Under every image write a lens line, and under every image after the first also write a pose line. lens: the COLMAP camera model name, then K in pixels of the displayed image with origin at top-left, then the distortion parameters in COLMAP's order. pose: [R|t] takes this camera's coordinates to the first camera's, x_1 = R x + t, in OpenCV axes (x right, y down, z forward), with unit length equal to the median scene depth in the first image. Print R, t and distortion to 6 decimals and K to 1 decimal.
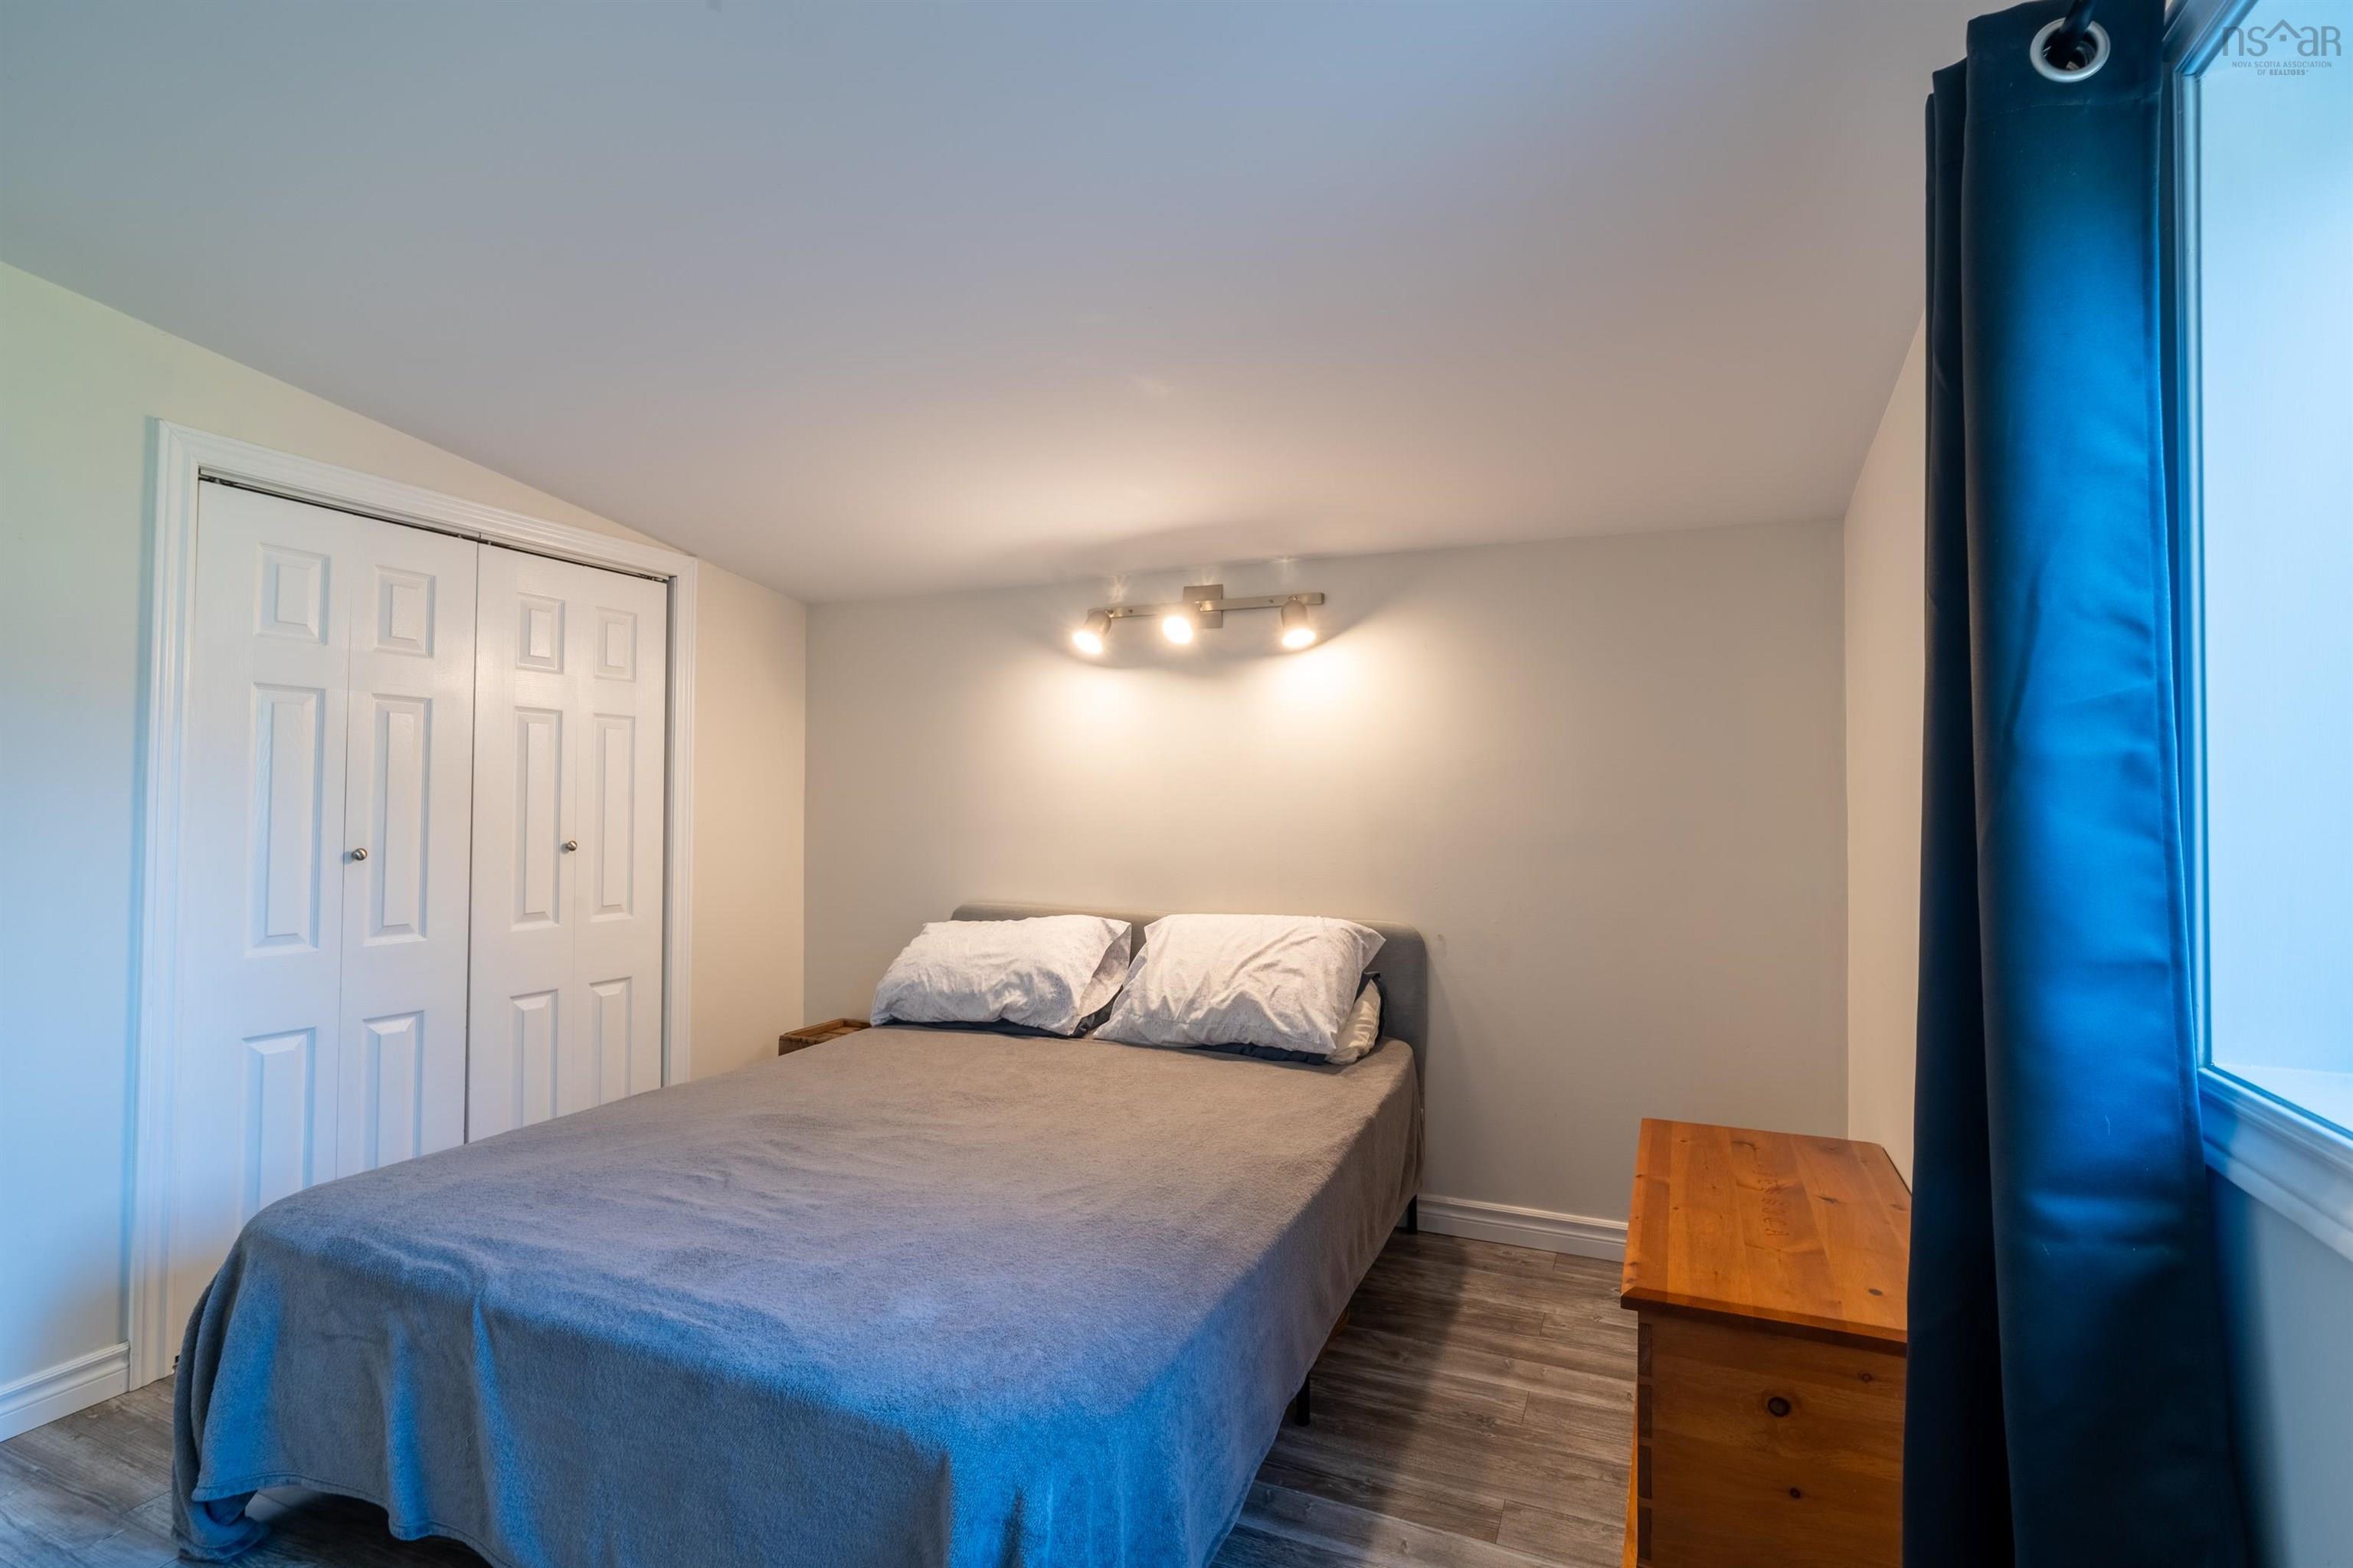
lens RADIAL K [[1096.5, 0, 1169.0], [0, 1096.5, 788.4], [0, 0, 1]] dist [-0.020133, 0.000048]
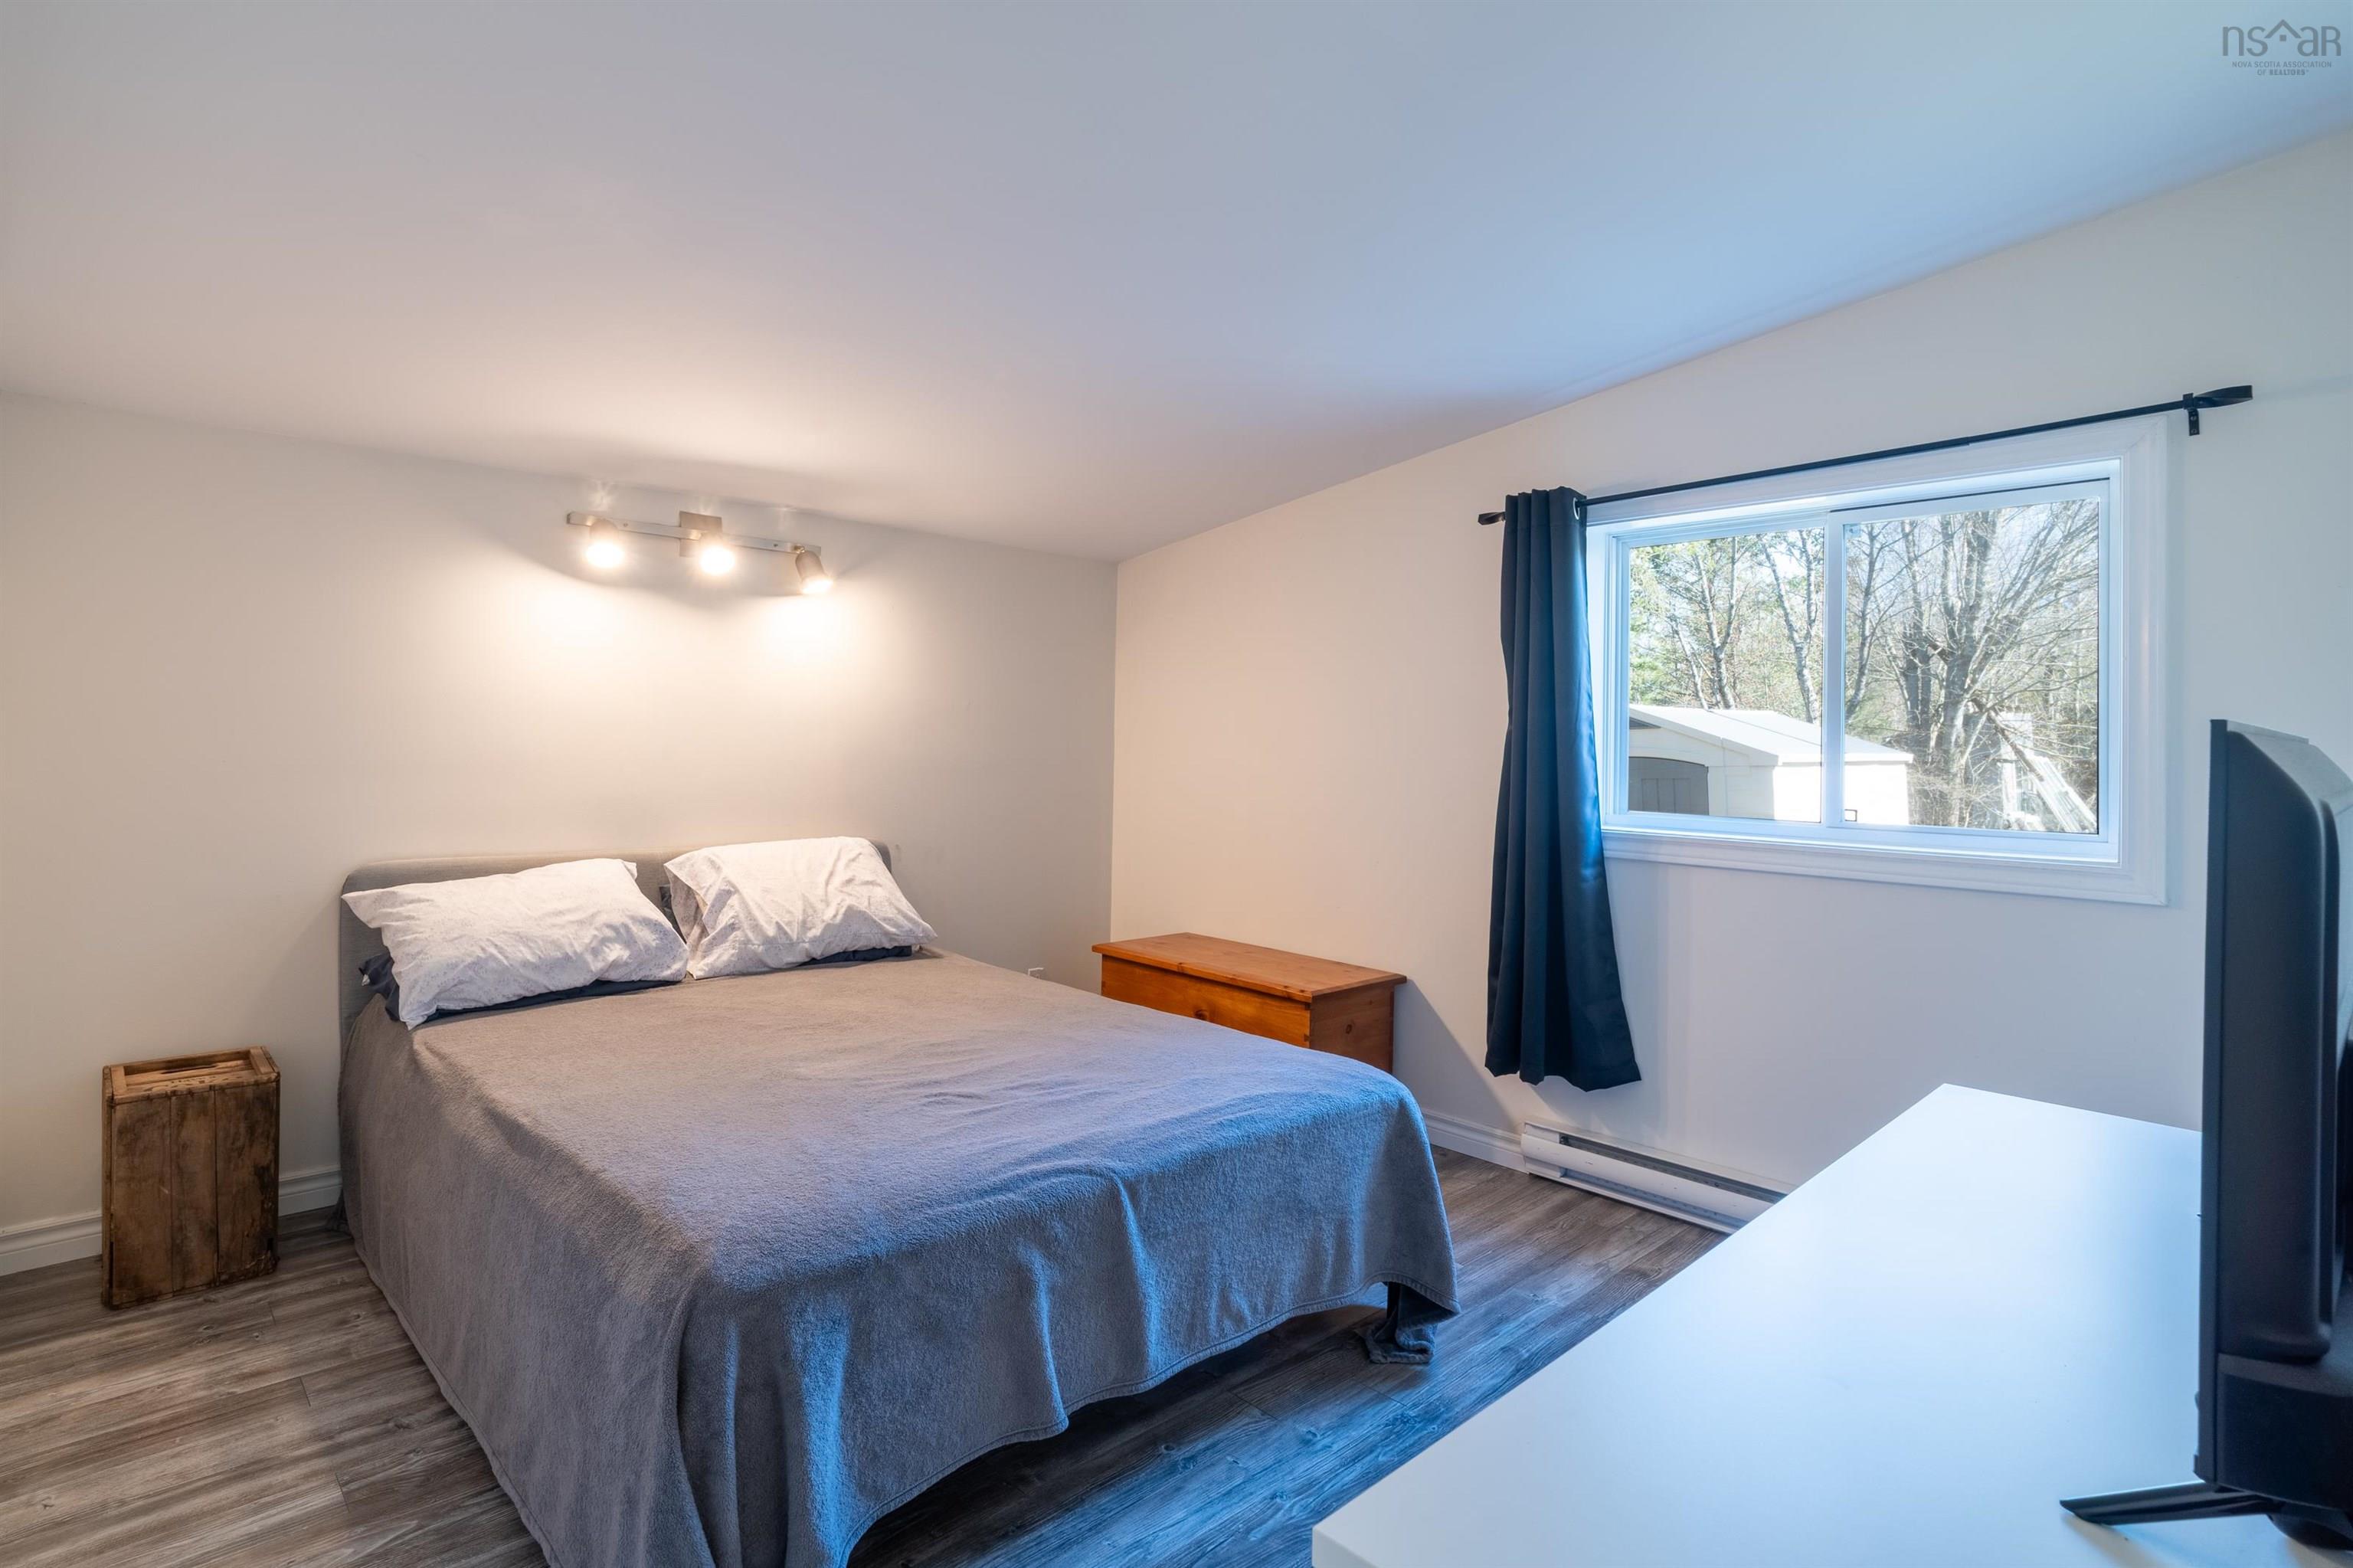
lens RADIAL K [[1096.5, 0, 1167.7], [0, 1096.5, 768.1], [0, 0, 1]] dist [-0.020133, 0.000048]
pose [[0.420529, -0.018804, 0.907084, -0.756289], [-0.023586, 0.999221, 0.031648, 0.001840], [-0.906973, -0.034703, 0.419758, 0.222786]]
